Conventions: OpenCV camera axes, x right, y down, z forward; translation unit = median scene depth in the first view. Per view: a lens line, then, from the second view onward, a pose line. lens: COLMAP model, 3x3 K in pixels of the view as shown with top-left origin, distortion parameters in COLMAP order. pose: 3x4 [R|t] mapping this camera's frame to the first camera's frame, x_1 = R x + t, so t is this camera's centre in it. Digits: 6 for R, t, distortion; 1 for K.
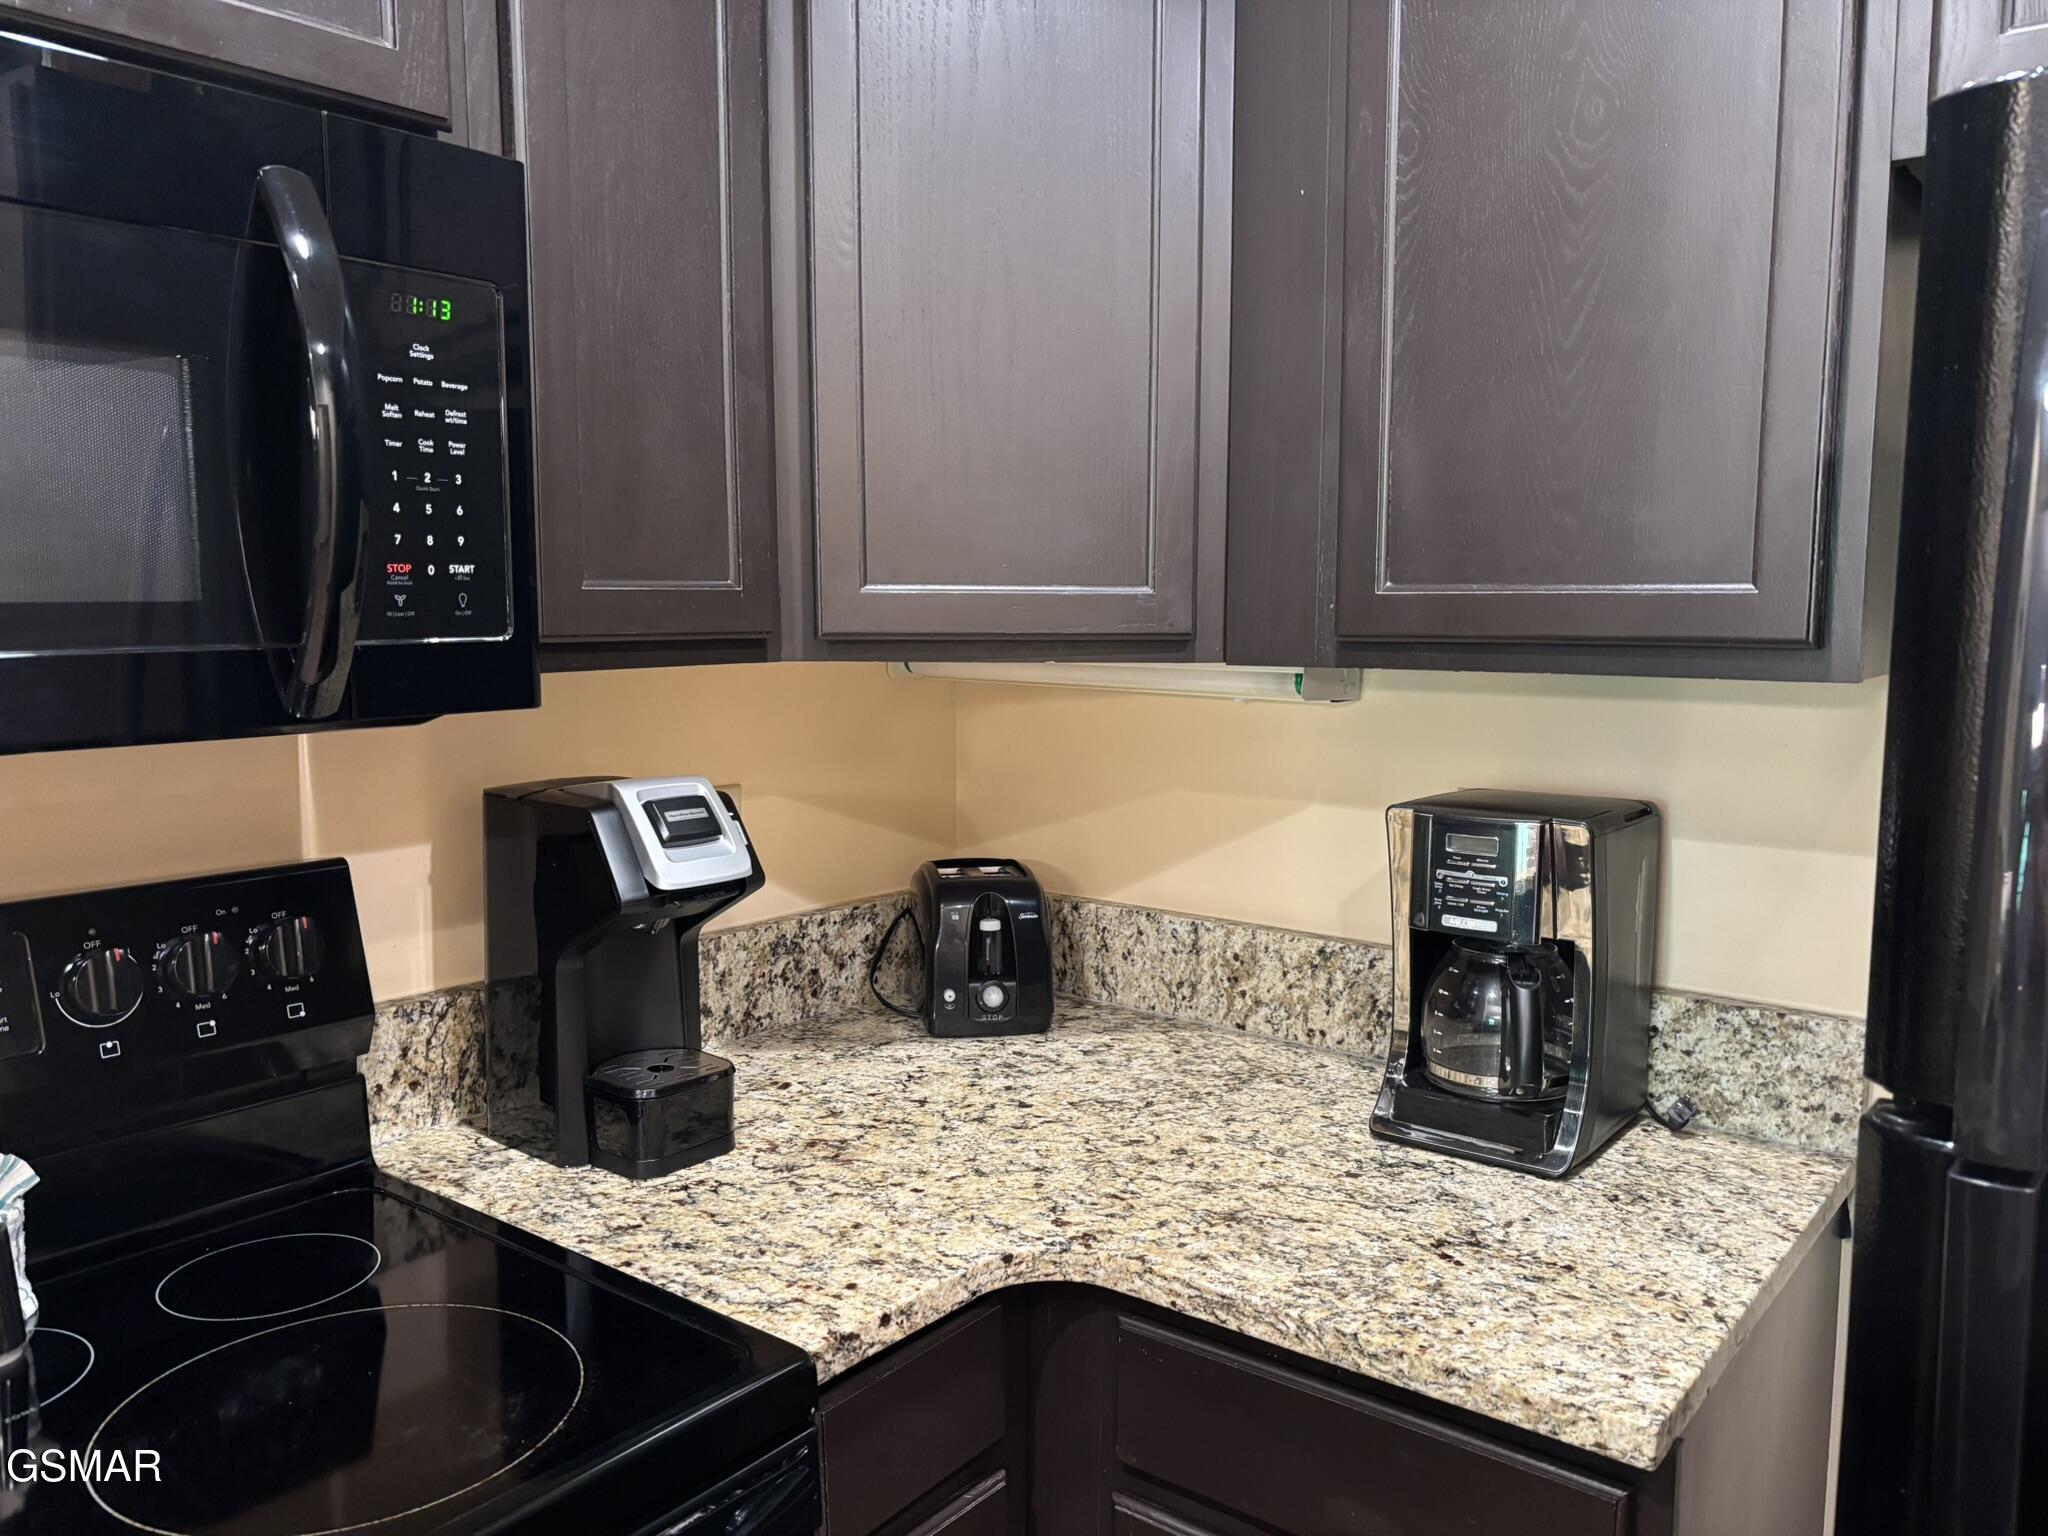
lens RADIAL K [[1558.1, 0, 1024.0], [0, 1558.1, 768.0], [0, 0, 1]] dist [0.080817, -0.086997]
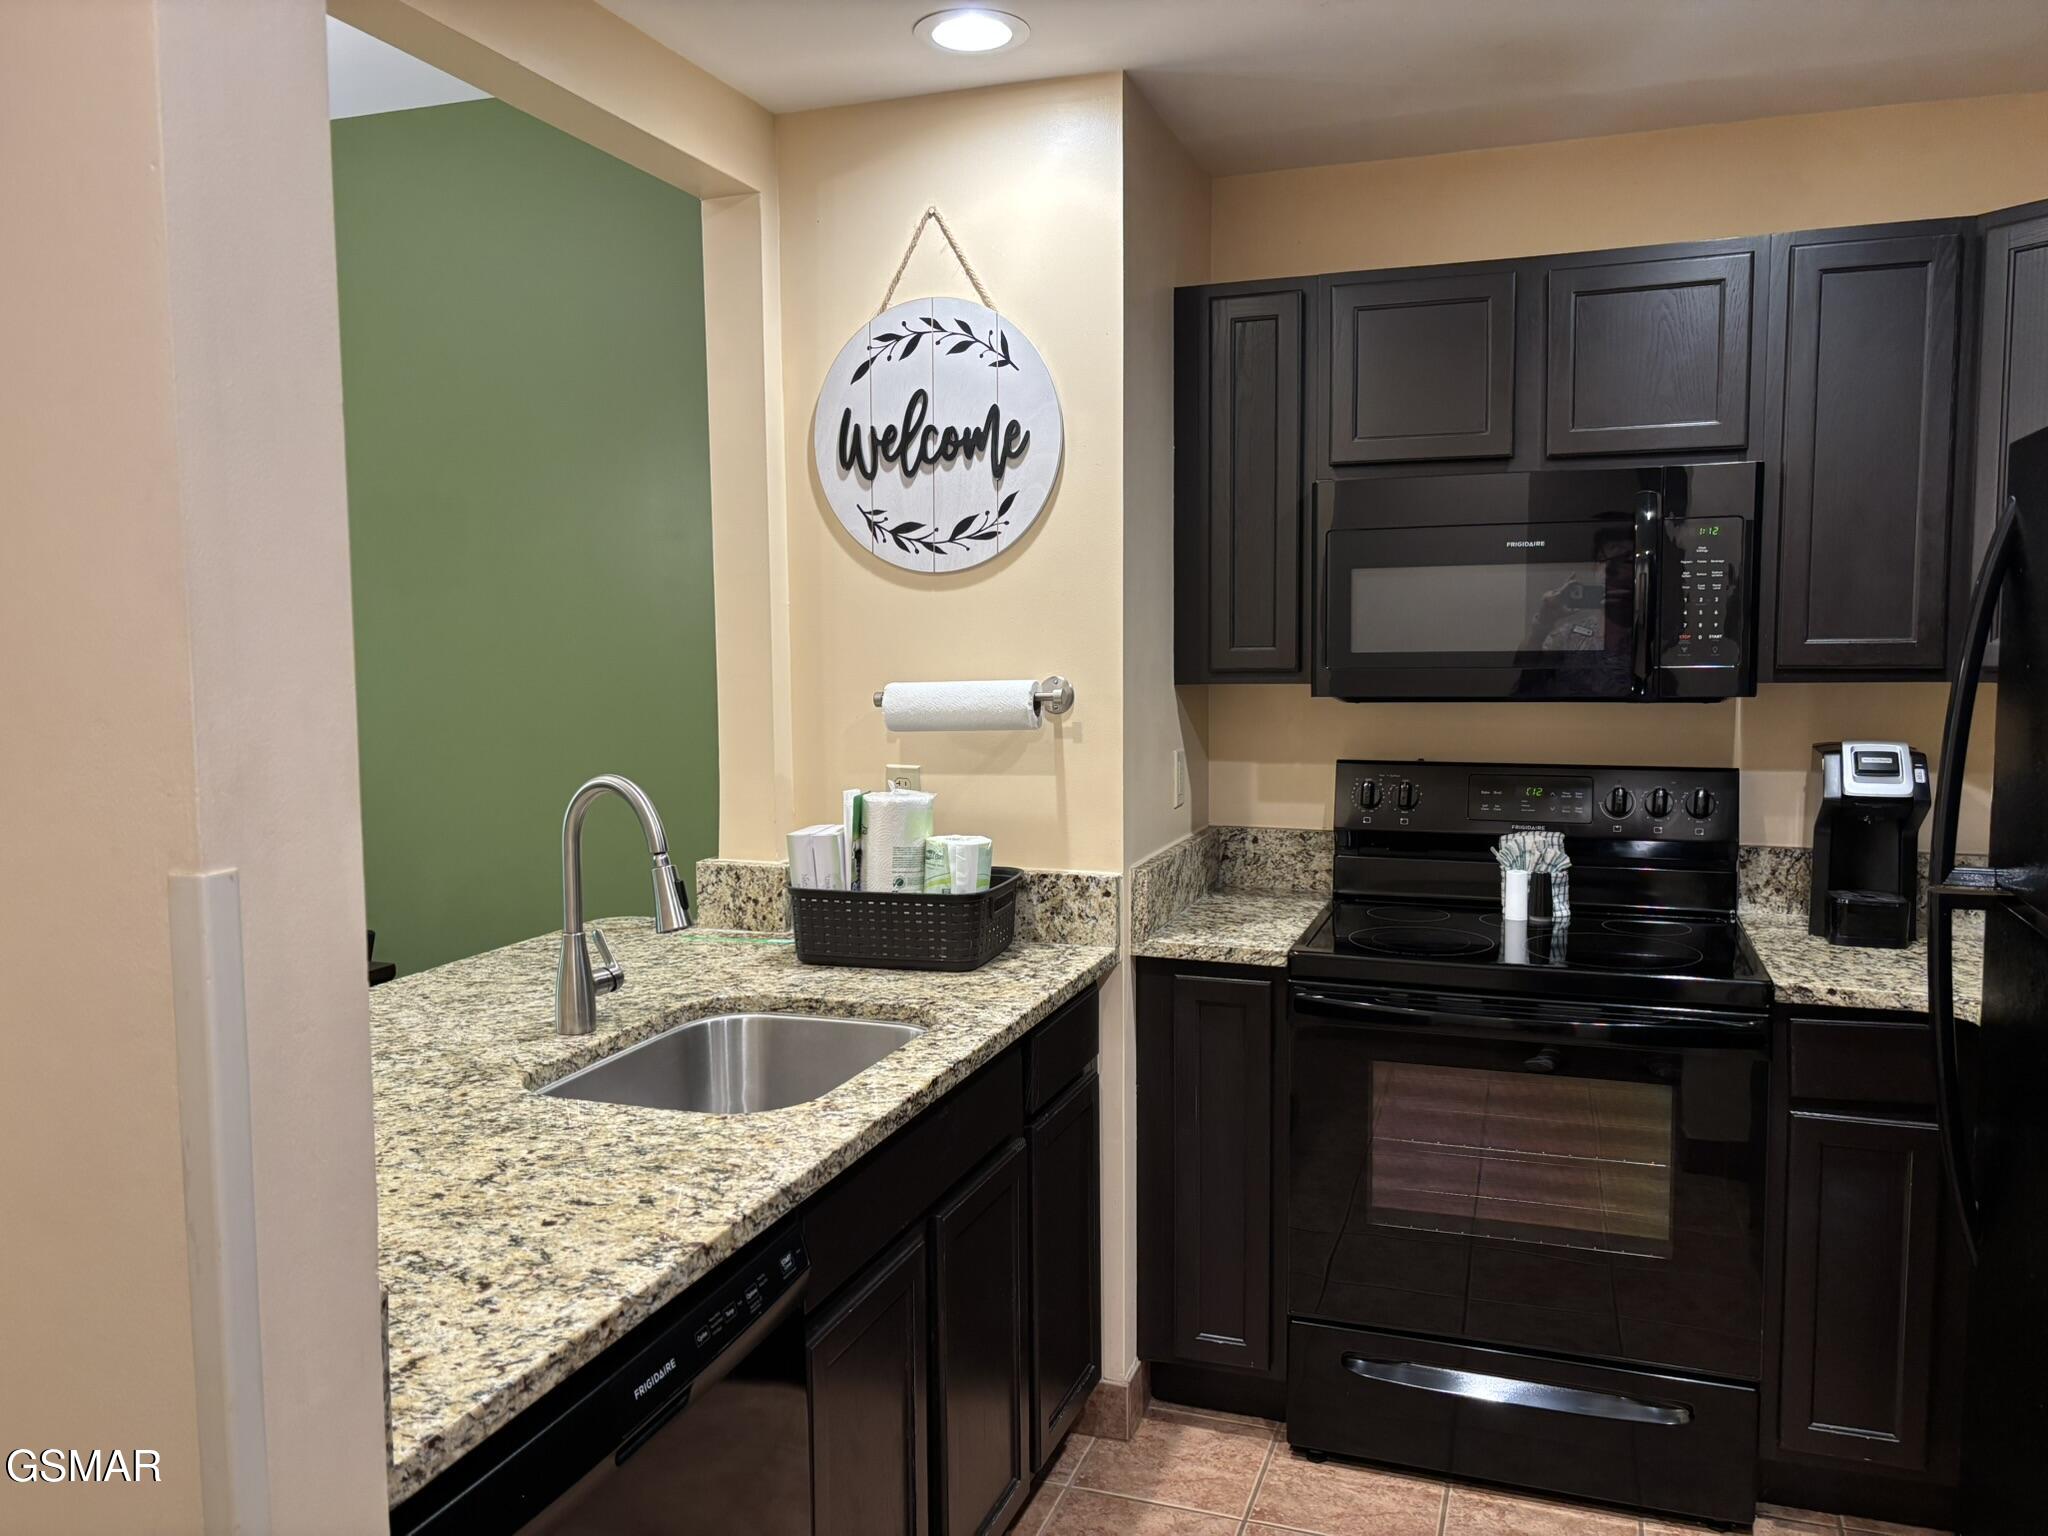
lens RADIAL K [[1558.1, 0, 1024.0], [0, 1558.1, 768.0], [0, 0, 1]] dist [0.080817, -0.086997]
pose [[0.313922, 0.075094, -0.946475, 1.527956], [-0.095621, 0.994299, 0.047174, 0.056231], [0.944622, 0.075694, 0.319313, -0.706333]]
